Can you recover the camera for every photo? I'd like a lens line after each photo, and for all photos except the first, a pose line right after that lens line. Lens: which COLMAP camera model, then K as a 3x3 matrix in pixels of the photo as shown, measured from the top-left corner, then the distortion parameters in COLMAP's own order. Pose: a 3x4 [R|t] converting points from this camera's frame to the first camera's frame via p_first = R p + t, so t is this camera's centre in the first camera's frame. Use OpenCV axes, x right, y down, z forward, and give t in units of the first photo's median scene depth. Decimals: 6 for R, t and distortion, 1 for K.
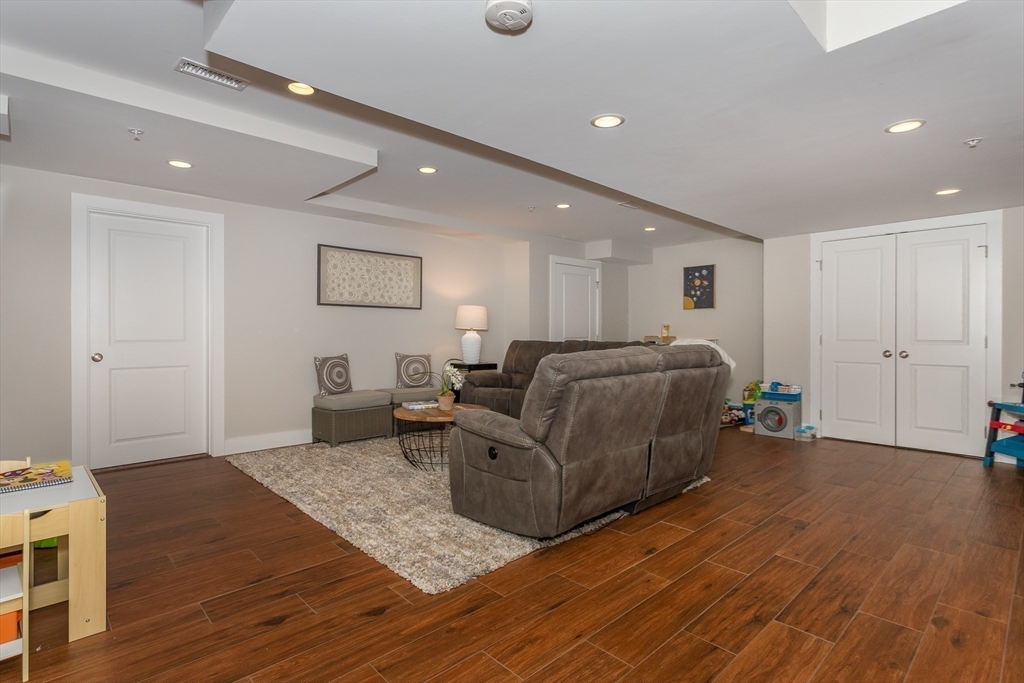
lens RADIAL K [[518.6, 0, 513.2], [0, 518.6, 337.1], [0, 0, 1]] dist [0.000132, 0.001757]
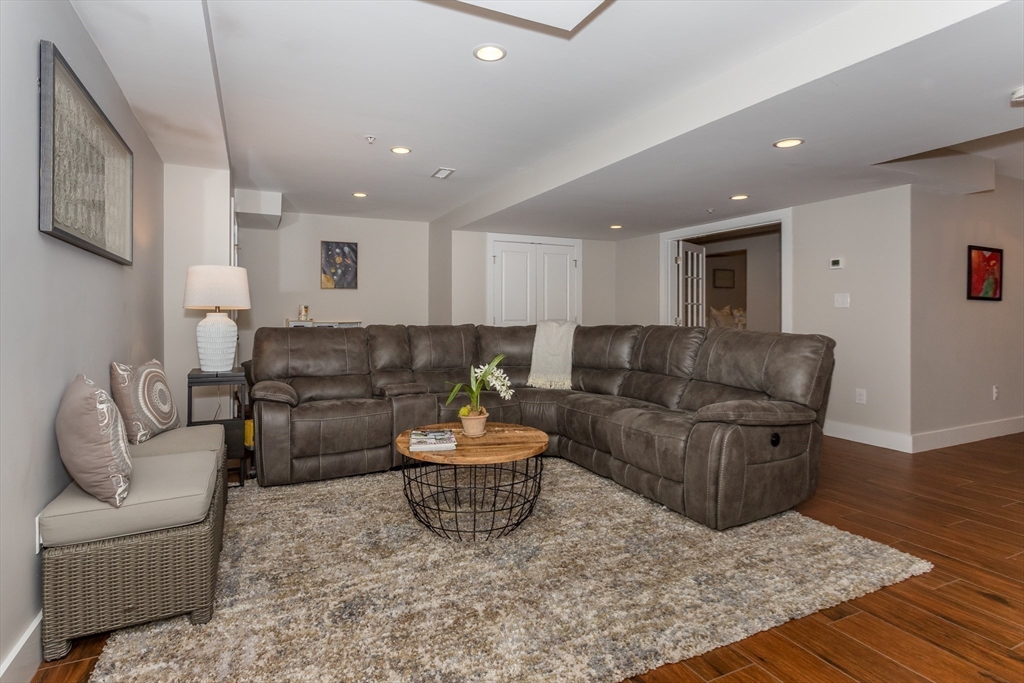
lens RADIAL K [[518.6, 0, 510.0], [0, 518.6, 313.3], [0, 0, 1]] dist [0.000132, 0.001757]
pose [[0.302506, 0.000860, 0.953147, -0.423506], [0.010909, 0.999931, -0.004364, -0.004699], [-0.953085, 0.011718, 0.302476, 0.448890]]
